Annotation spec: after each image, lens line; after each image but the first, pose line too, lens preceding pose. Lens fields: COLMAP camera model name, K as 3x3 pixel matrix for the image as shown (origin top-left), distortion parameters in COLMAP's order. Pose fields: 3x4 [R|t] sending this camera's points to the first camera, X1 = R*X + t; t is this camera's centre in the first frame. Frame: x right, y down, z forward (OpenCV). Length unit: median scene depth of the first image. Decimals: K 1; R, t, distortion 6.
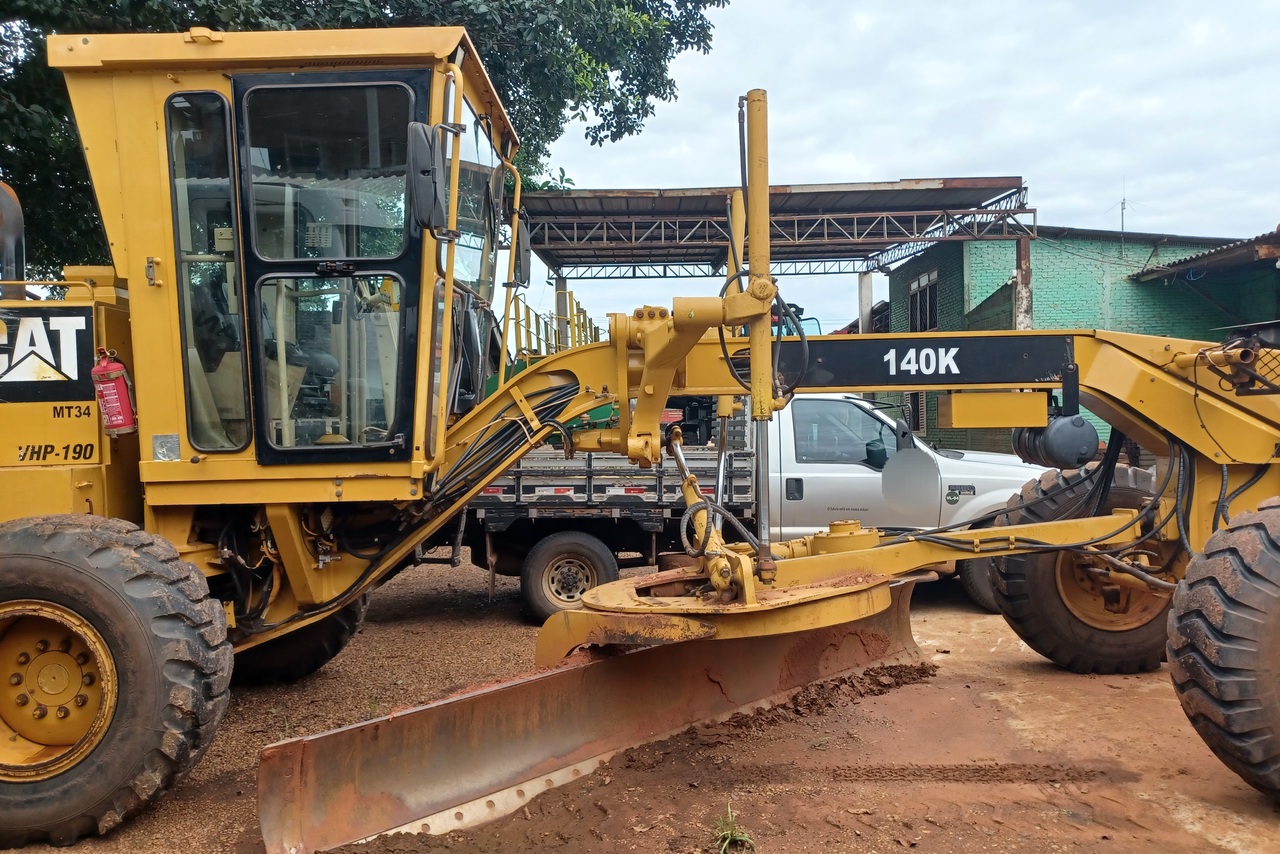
lens RADIAL K [[972.1, 0, 640.0], [0, 972.1, 427.0], [0, 0, 1]] dist [0.043325, -0.005739]
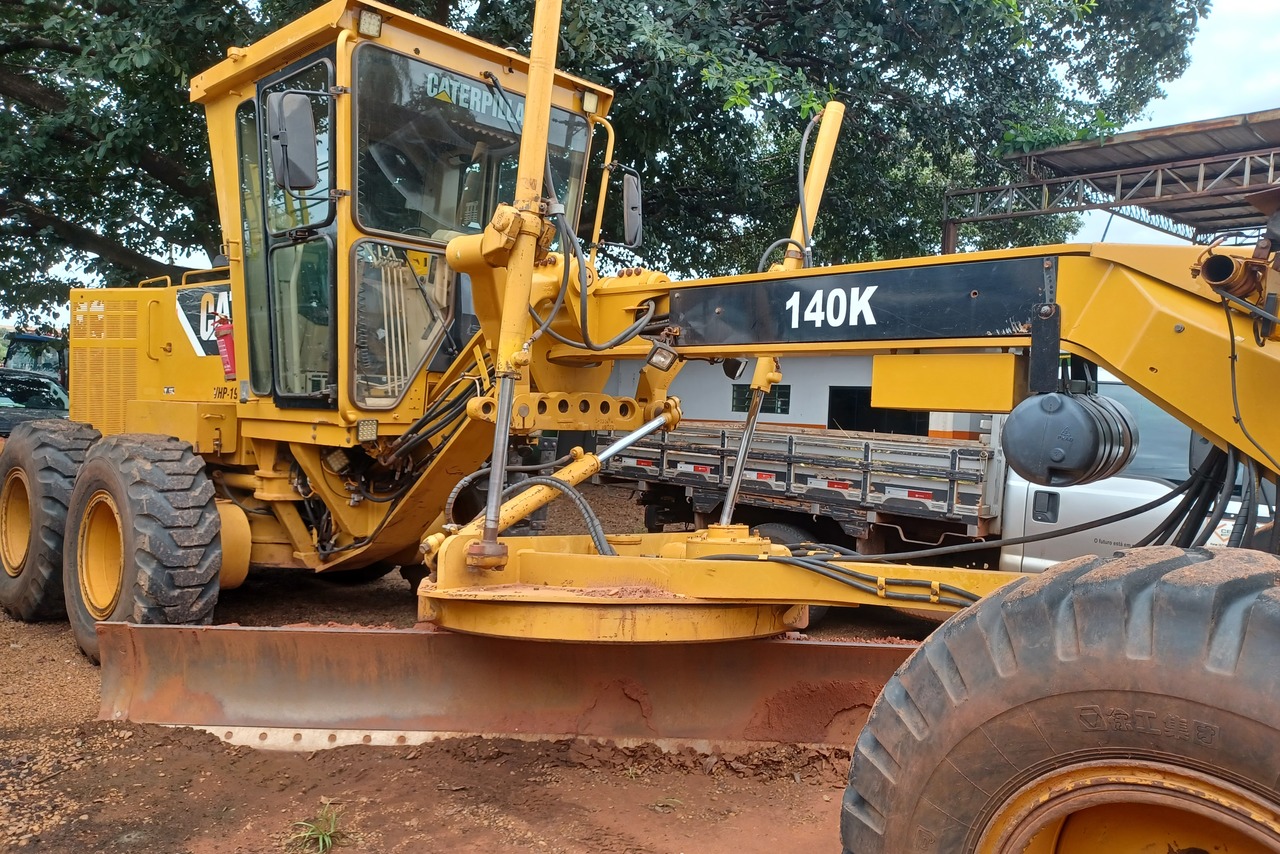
lens RADIAL K [[972.1, 0, 640.0], [0, 972.1, 427.0], [0, 0, 1]] dist [0.043325, -0.005739]
pose [[0.707139, 0.056211, -0.704836, 0.685108], [-0.055935, 0.998158, 0.023485, 0.008023], [0.704858, 0.022818, 0.708981, 0.420787]]
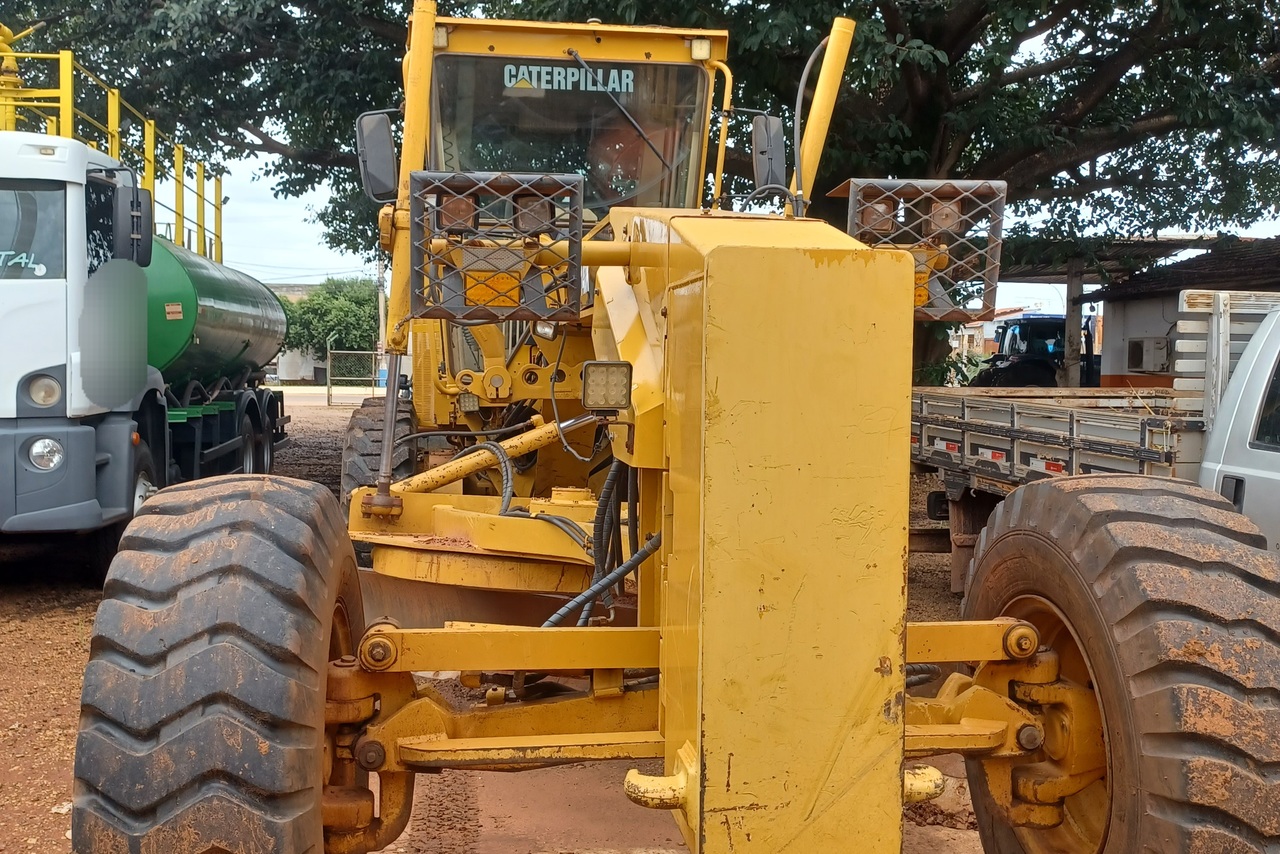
lens RADIAL K [[1306.3, 0, 640.0], [0, 1306.3, 427.0], [0, 0, 1]] dist [0.010874, -0.000769]
pose [[0.126018, 0.069054, -0.989622, 1.226828], [-0.020050, 0.997548, 0.067054, -0.021589], [0.991825, 0.011391, 0.127093, 0.908581]]
